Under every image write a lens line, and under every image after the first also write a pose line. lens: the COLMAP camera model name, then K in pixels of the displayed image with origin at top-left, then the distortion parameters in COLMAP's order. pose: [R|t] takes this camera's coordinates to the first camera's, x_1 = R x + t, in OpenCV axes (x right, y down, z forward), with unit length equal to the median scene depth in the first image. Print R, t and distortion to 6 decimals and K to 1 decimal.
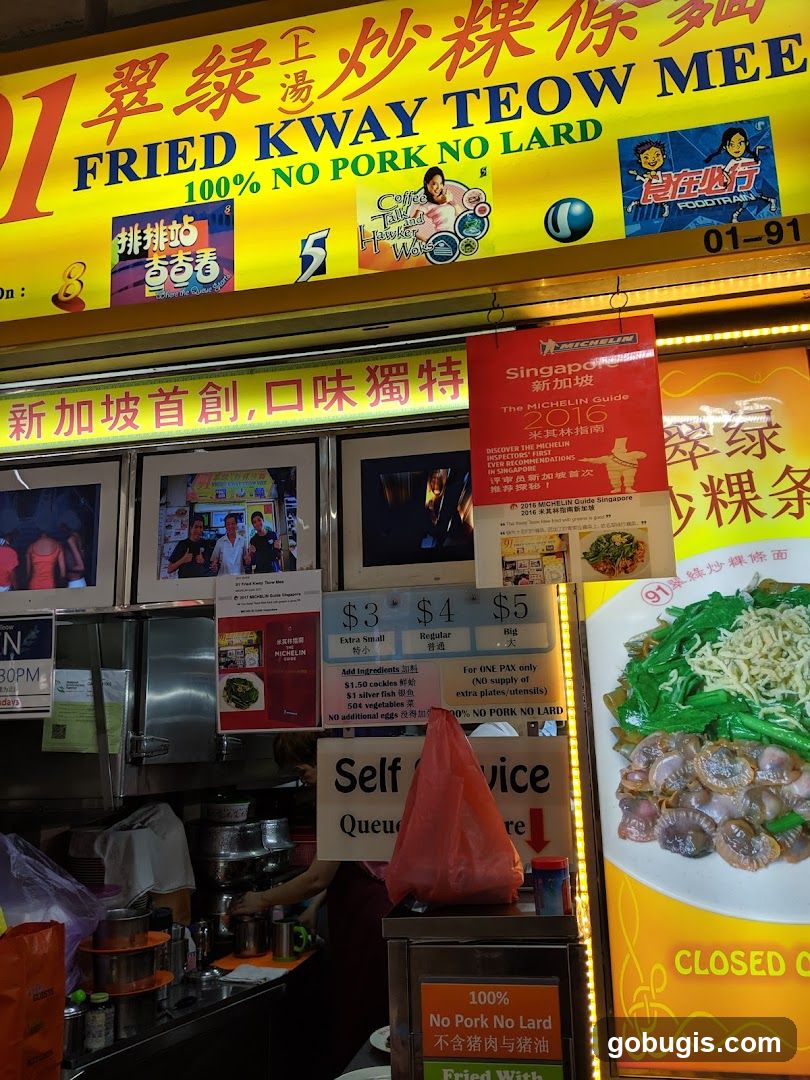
lens RADIAL K [[914.3, 0, 374.3], [0, 914.3, 565.3], [0, 0, 1]] dist [0.070514, -0.159372]
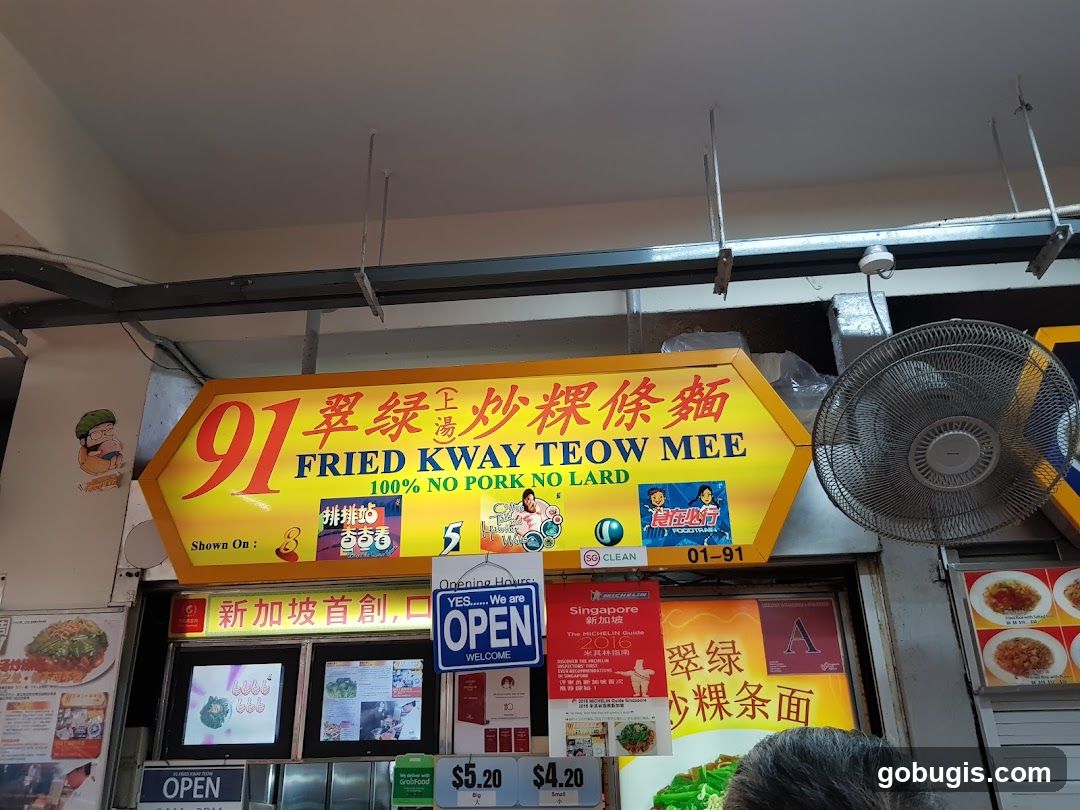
lens RADIAL K [[886.2, 0, 516.4], [0, 886.2, 390.9], [0, 0, 1]] dist [0.072800, -0.129111]
pose [[0.993631, 0.055144, 0.098268, -0.120451], [-0.031856, 0.973966, -0.224443, -0.242401], [-0.108086, 0.219883, 0.969520, -0.560971]]
